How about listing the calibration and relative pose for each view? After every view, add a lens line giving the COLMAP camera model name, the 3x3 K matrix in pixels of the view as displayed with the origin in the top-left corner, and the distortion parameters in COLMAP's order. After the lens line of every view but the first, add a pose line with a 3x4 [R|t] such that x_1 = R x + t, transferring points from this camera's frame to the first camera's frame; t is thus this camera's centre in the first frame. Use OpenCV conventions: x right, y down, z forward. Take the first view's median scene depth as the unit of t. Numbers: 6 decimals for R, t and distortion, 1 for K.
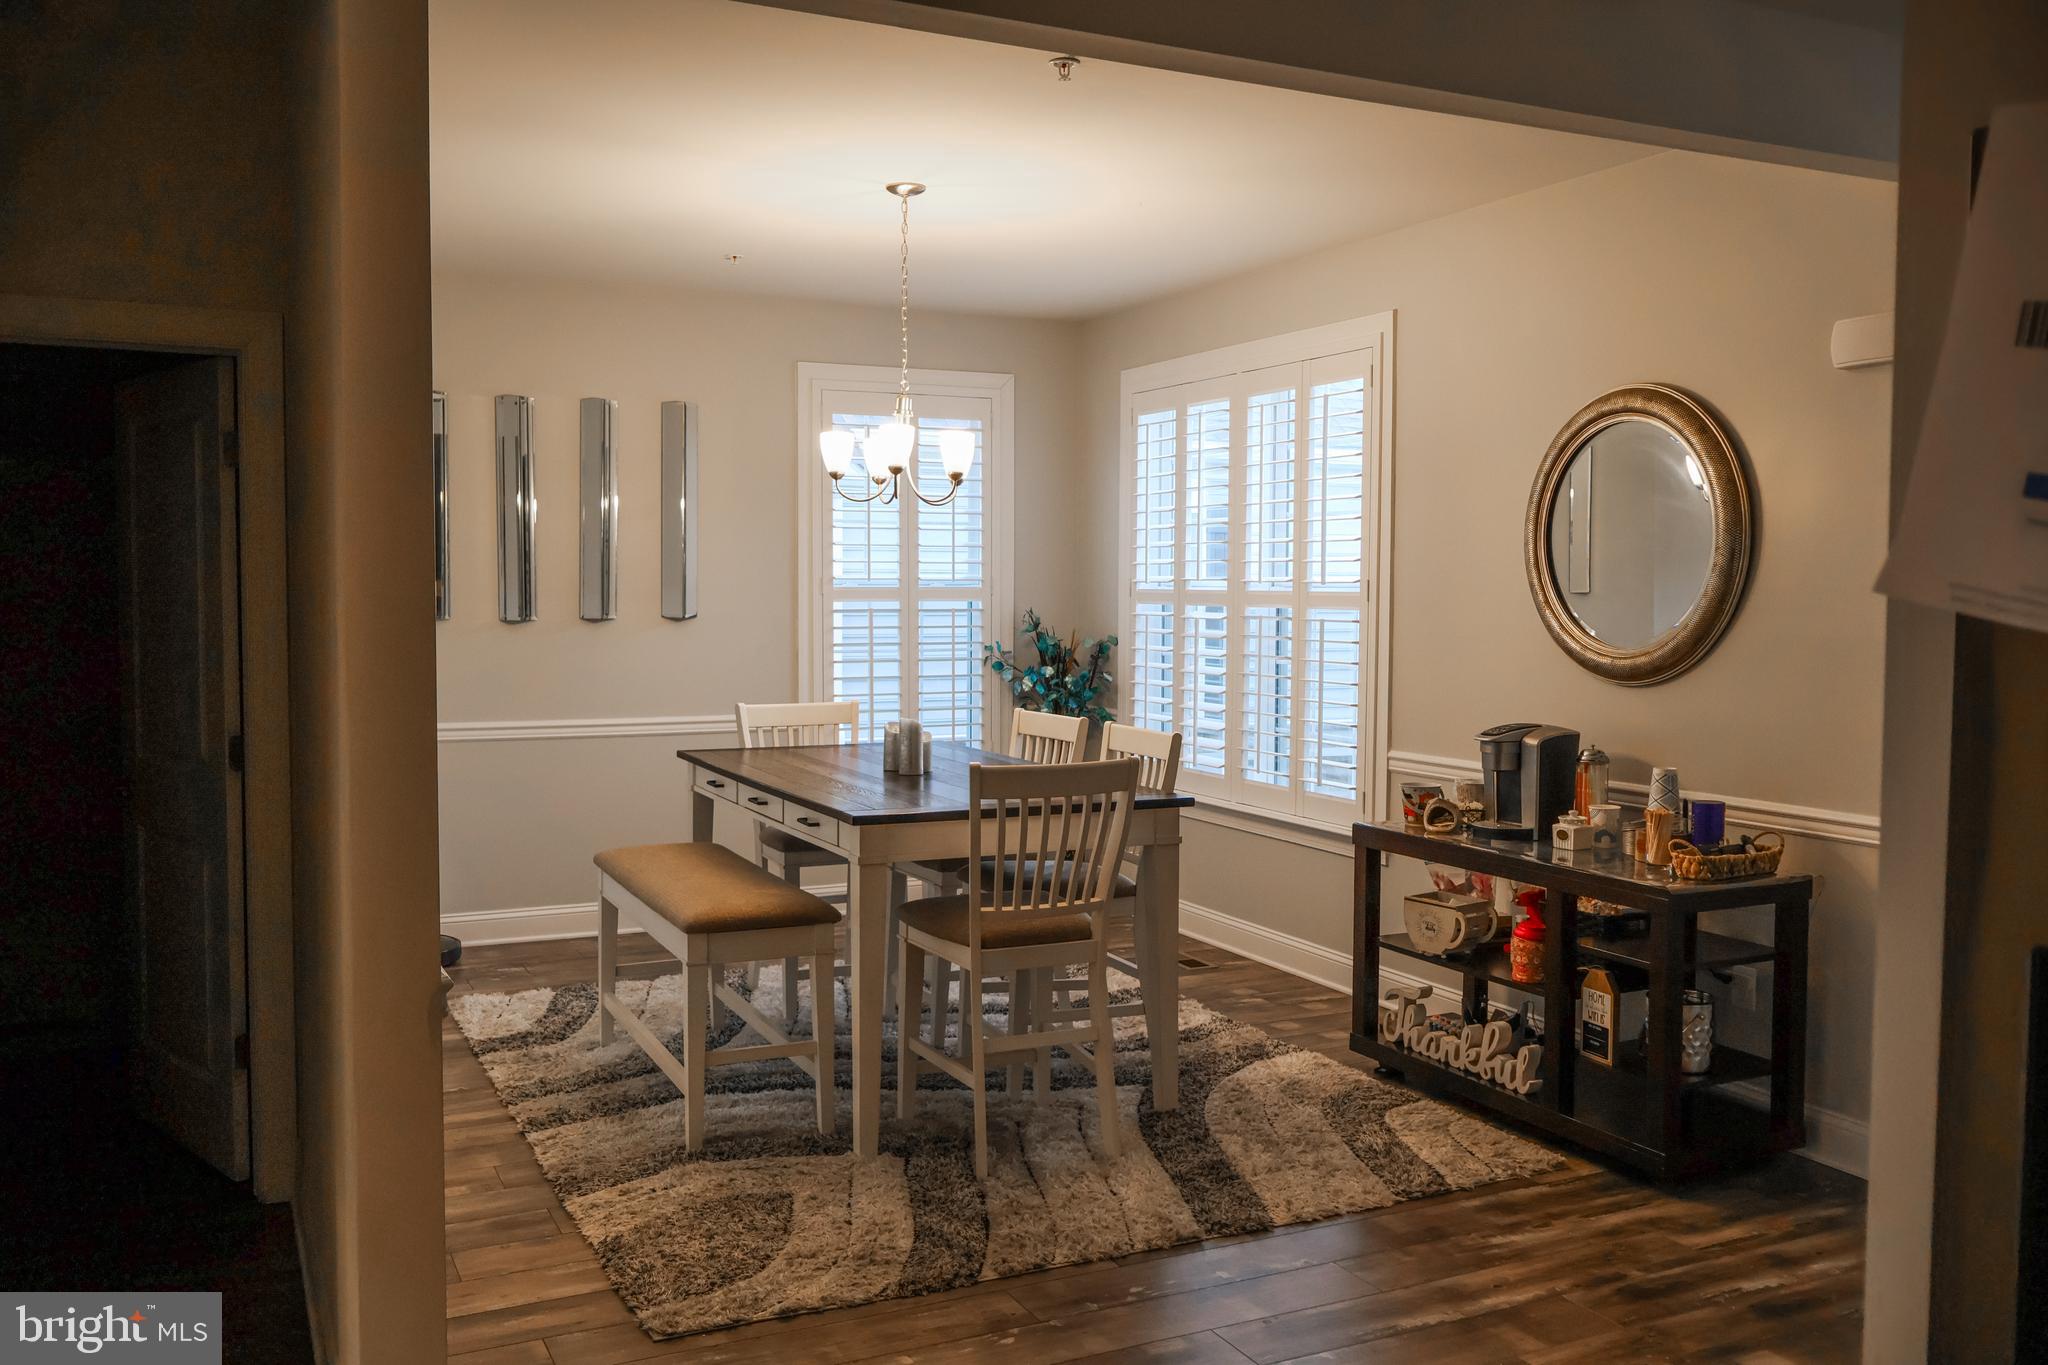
lens RADIAL K [[1680.1, 0, 1025.1], [0, 1680.1, 676.3], [0, 0, 1]] dist [-0.003559, 0.002925]
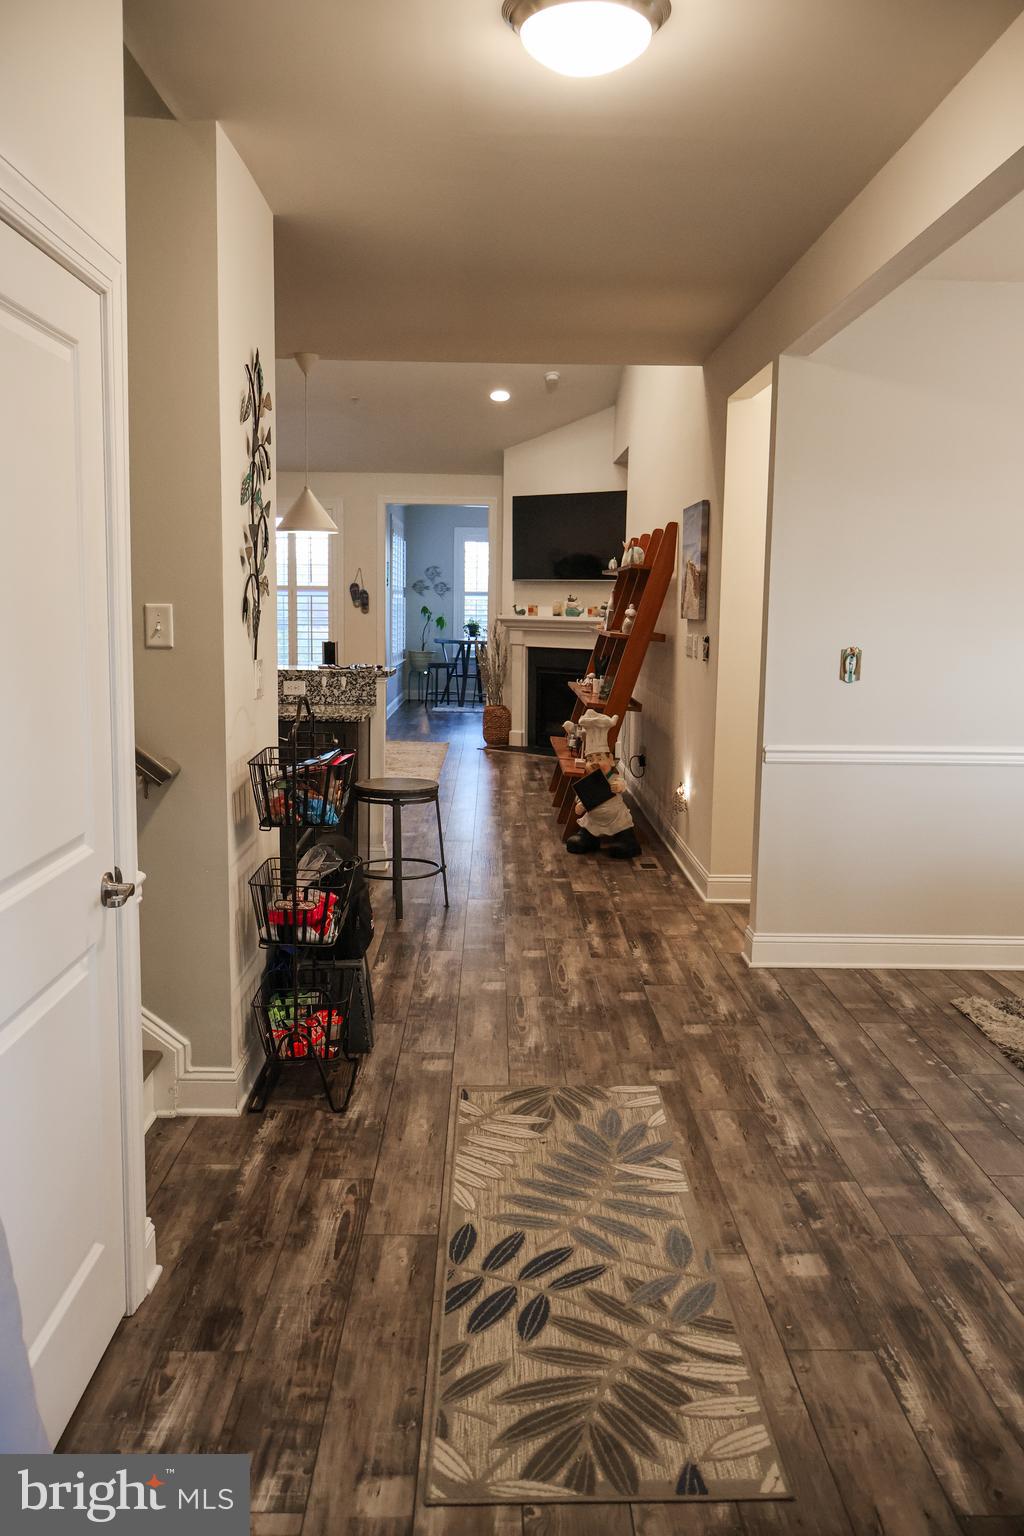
lens RADIAL K [[1260.1, 0, 513.4], [0, 1260.1, 768.0], [0, 0, 1]] dist [-0.003559, 0.002925]
pose [[-0.426255, 0.104654, -0.898529, 1.170731], [-0.068756, 0.986664, 0.147537, -0.039498], [0.901986, 0.124667, -0.413375, 1.043655]]
